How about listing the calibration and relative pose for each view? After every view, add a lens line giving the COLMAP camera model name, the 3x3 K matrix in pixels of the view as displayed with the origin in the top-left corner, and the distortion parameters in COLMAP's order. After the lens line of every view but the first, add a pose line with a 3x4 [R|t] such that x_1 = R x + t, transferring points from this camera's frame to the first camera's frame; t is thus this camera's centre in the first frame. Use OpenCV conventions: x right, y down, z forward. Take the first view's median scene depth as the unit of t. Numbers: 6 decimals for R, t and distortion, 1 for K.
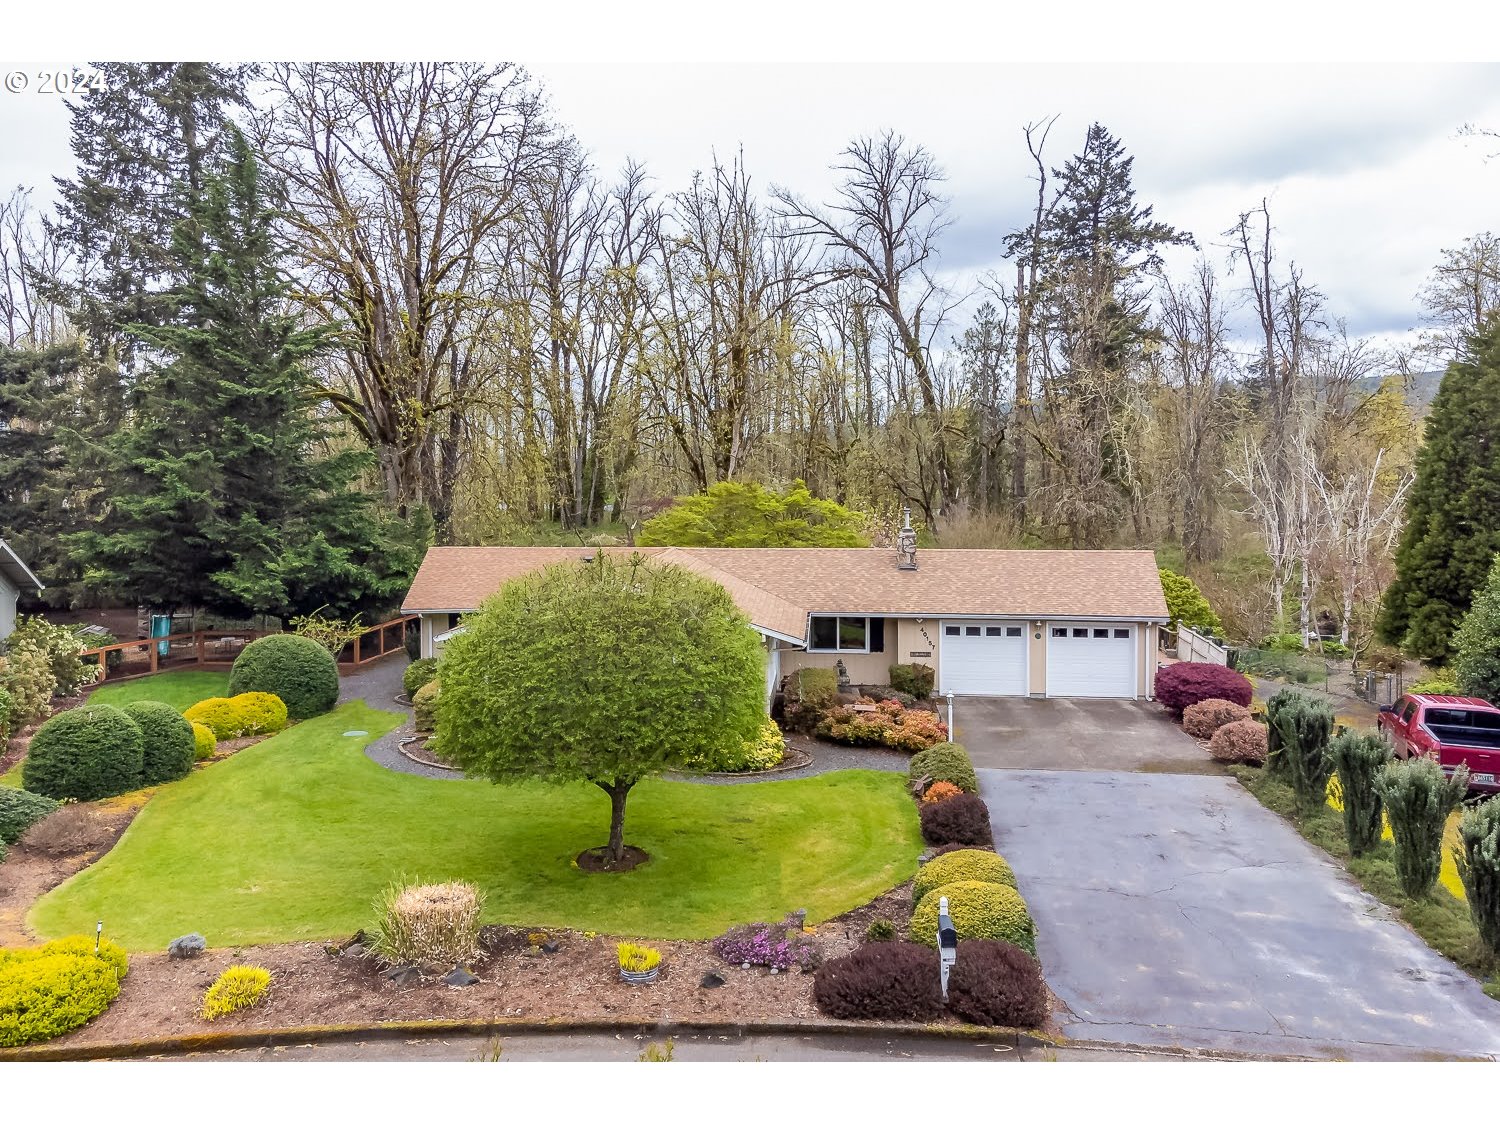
lens RADIAL K [[1128.6, 0, 748.8], [0, 1128.6, 501.0], [0, 0, 1]] dist [0.065869, 0.001730]
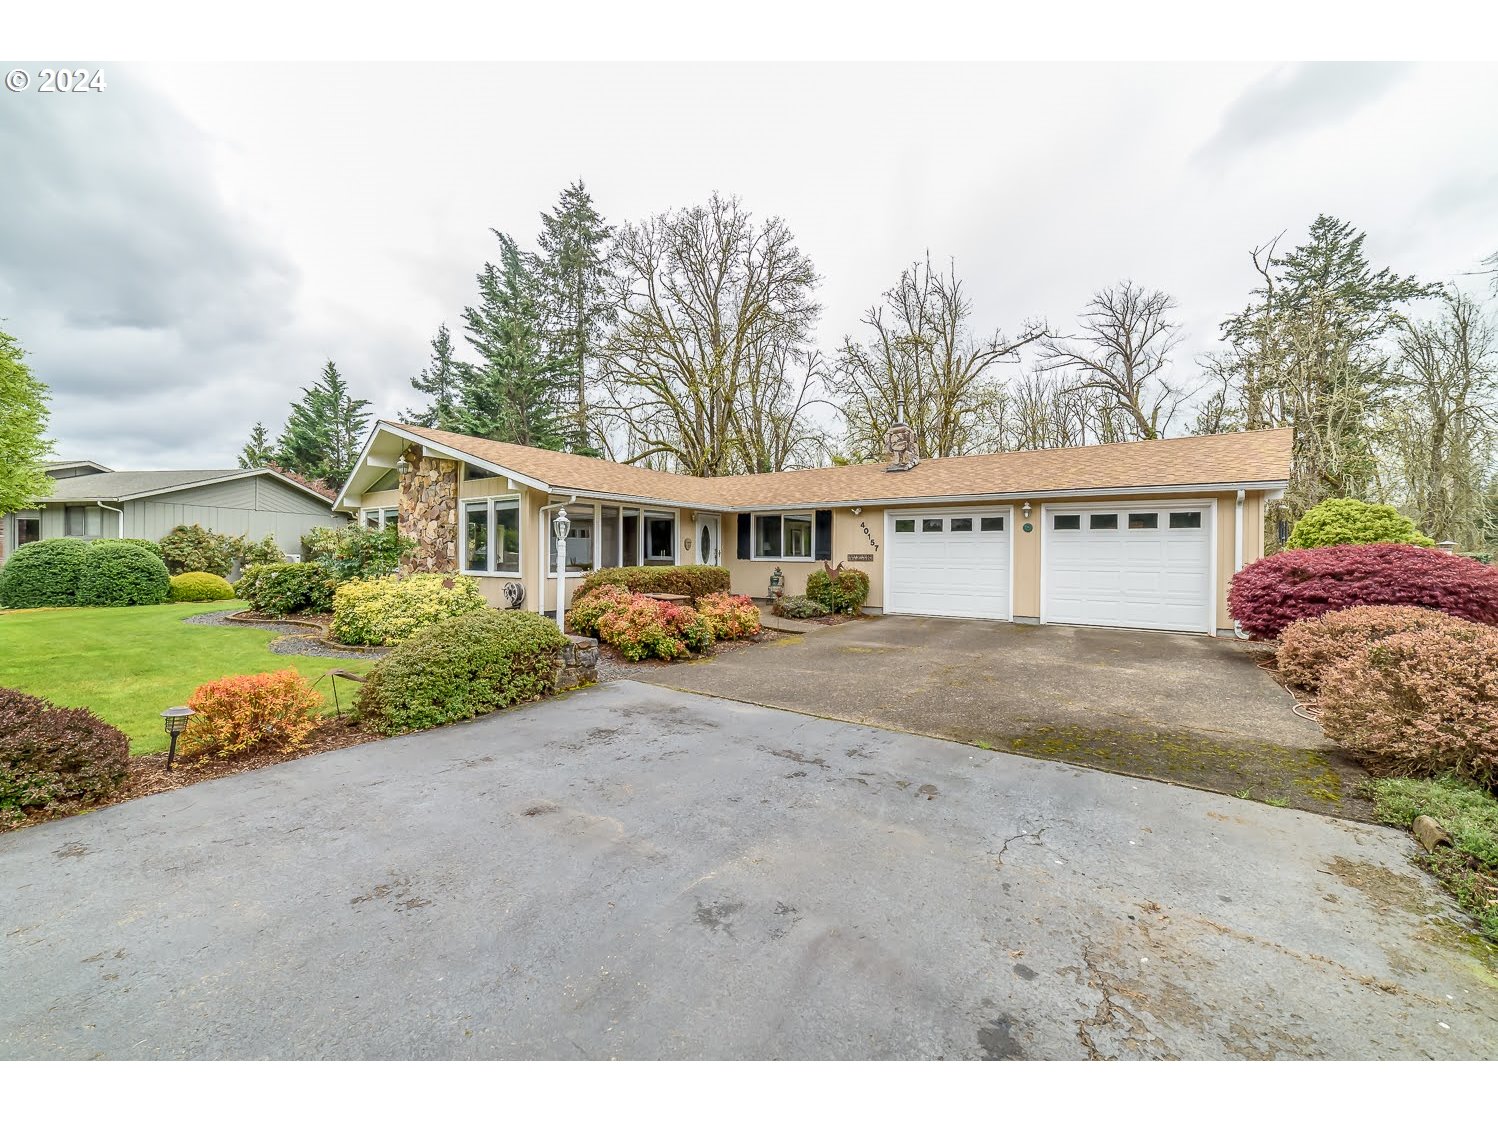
lens RADIAL K [[573.6, 0, 745.1], [0, 573.6, 558.0], [0, 0, 1]] dist [-0.028759, 0.010998]
pose [[0.860248, 0.008954, -0.509797, 0.243715], [-0.023137, 0.999501, -0.021486, 0.126946], [0.509351, 0.030279, 0.860026, 0.554006]]
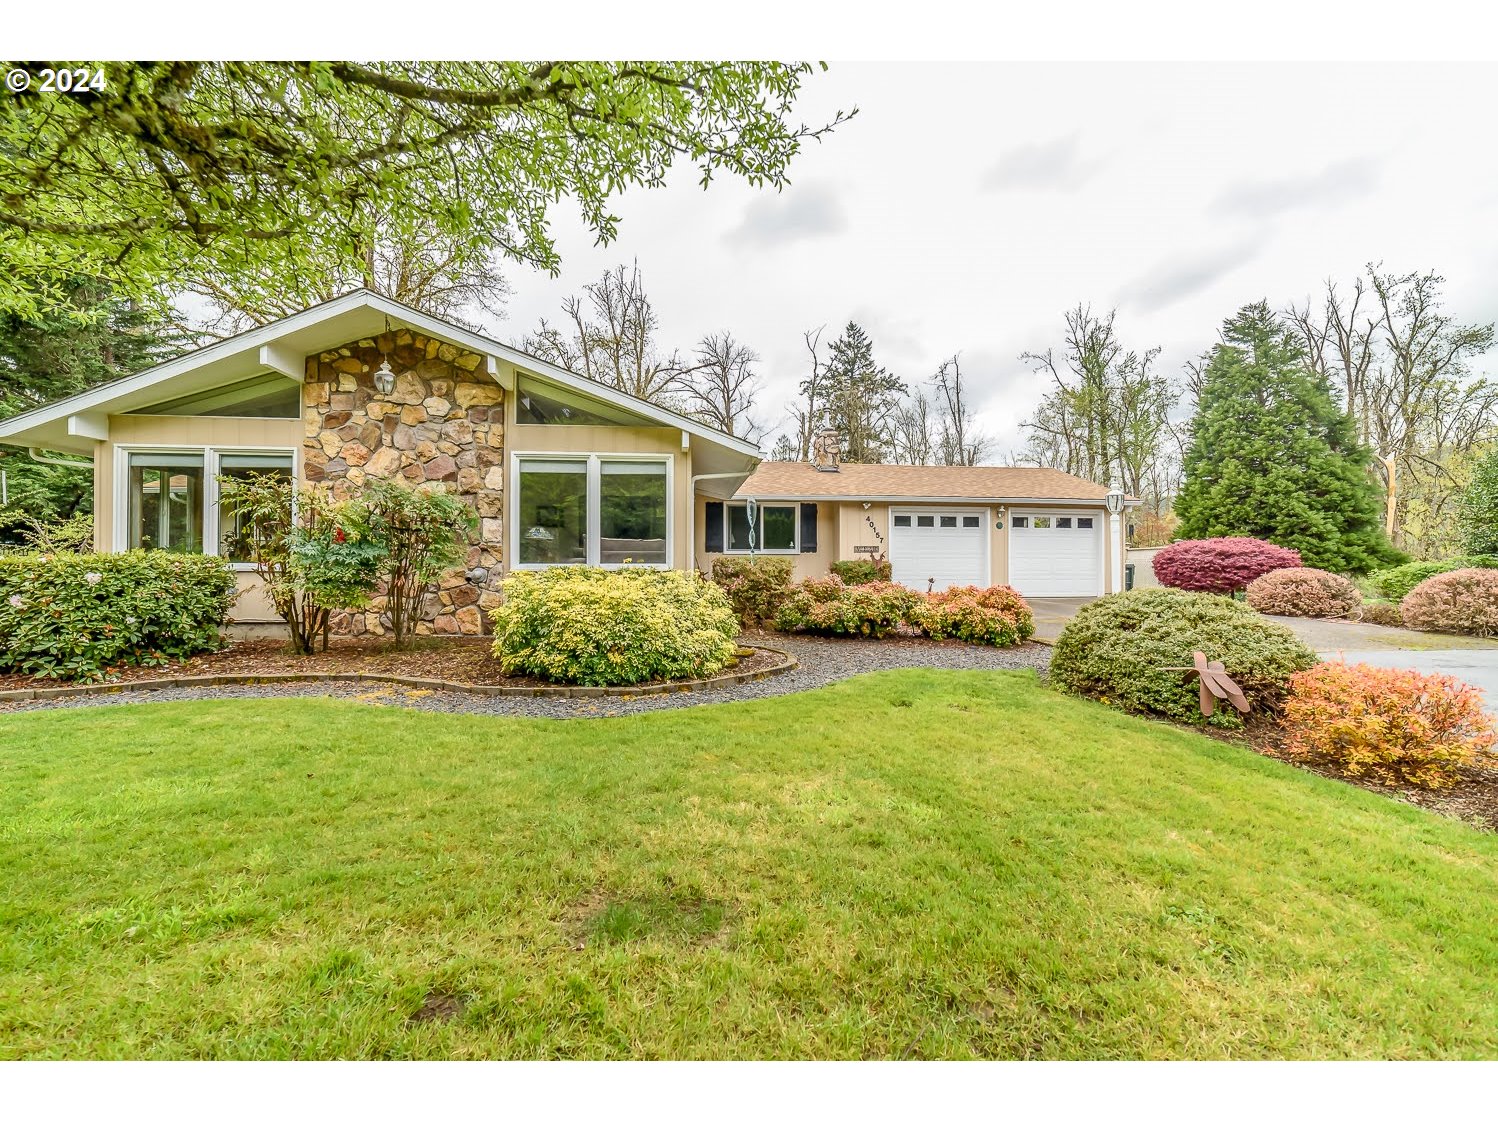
lens RADIAL K [[573.6, 0, 745.1], [0, 573.6, 558.0], [0, 0, 1]] dist [-0.028759, 0.010998]
pose [[0.984134, 0.001433, 0.177420, -0.005032], [0.004968, 0.999353, -0.035625, 0.136038], [-0.177356, 0.035941, 0.983490, 0.534793]]
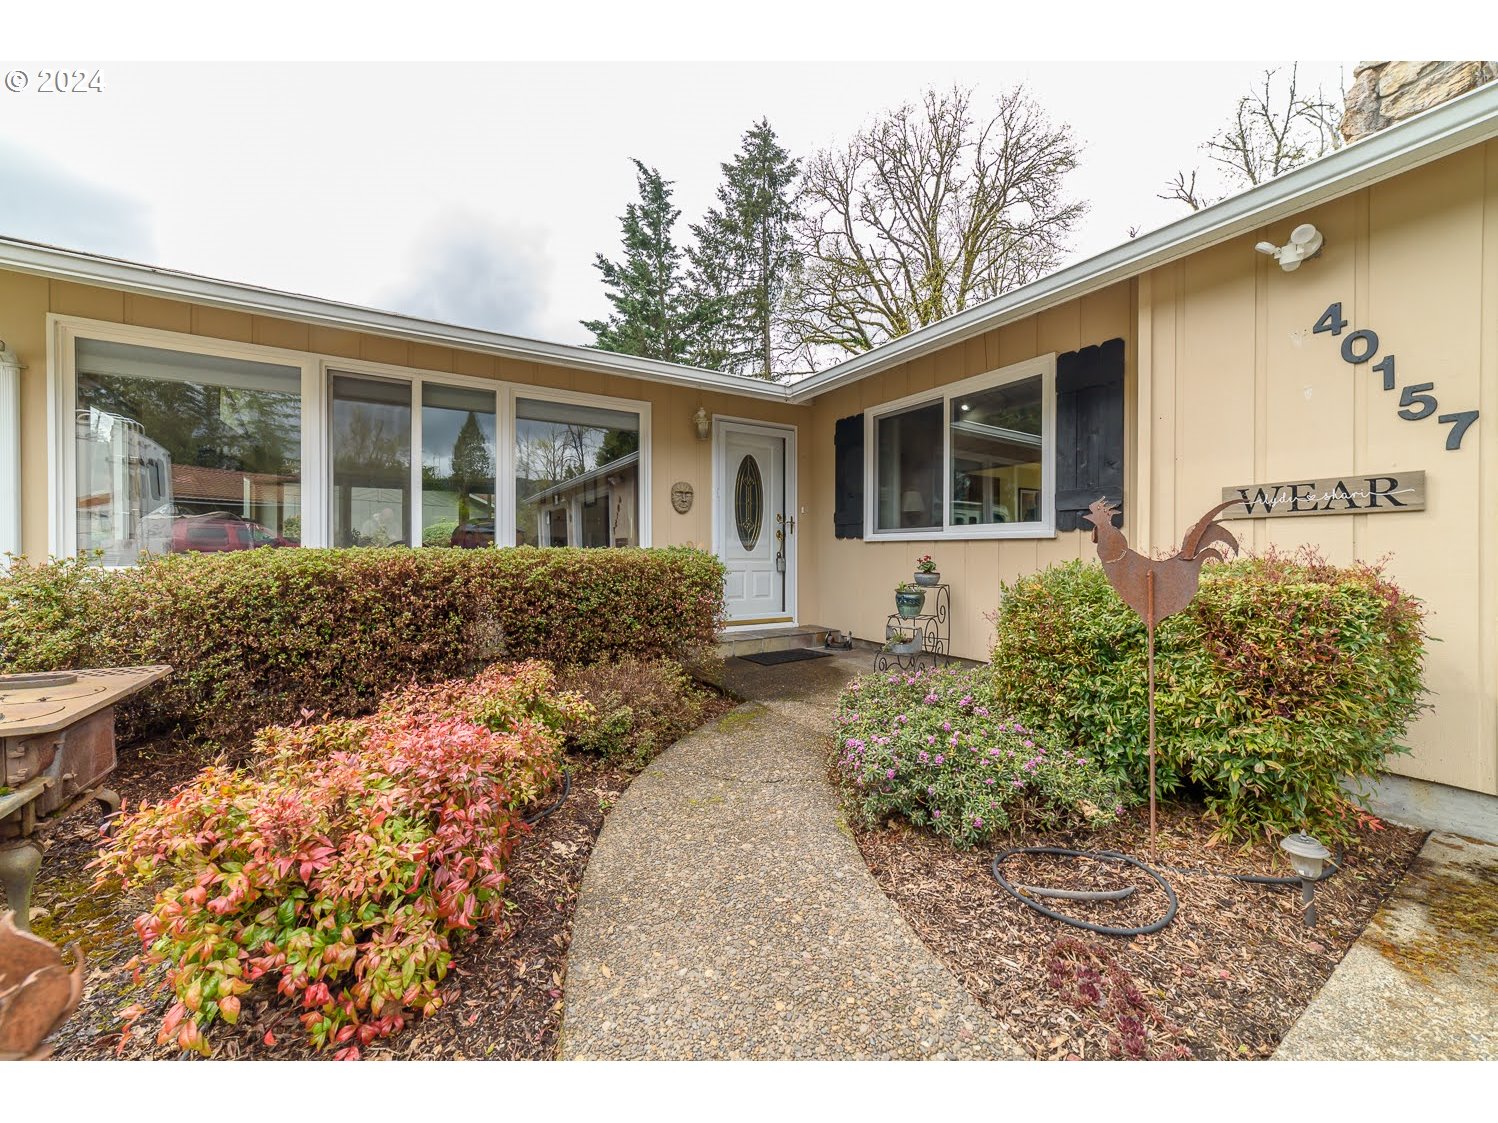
lens RADIAL K [[573.6, 0, 745.1], [0, 573.6, 558.0], [0, 0, 1]] dist [-0.028759, 0.010998]
pose [[0.579760, 0.006192, -0.814764, 0.146423], [-0.029568, 0.999472, -0.013444, 0.127151], [0.814250, 0.031886, 0.579637, 0.786991]]
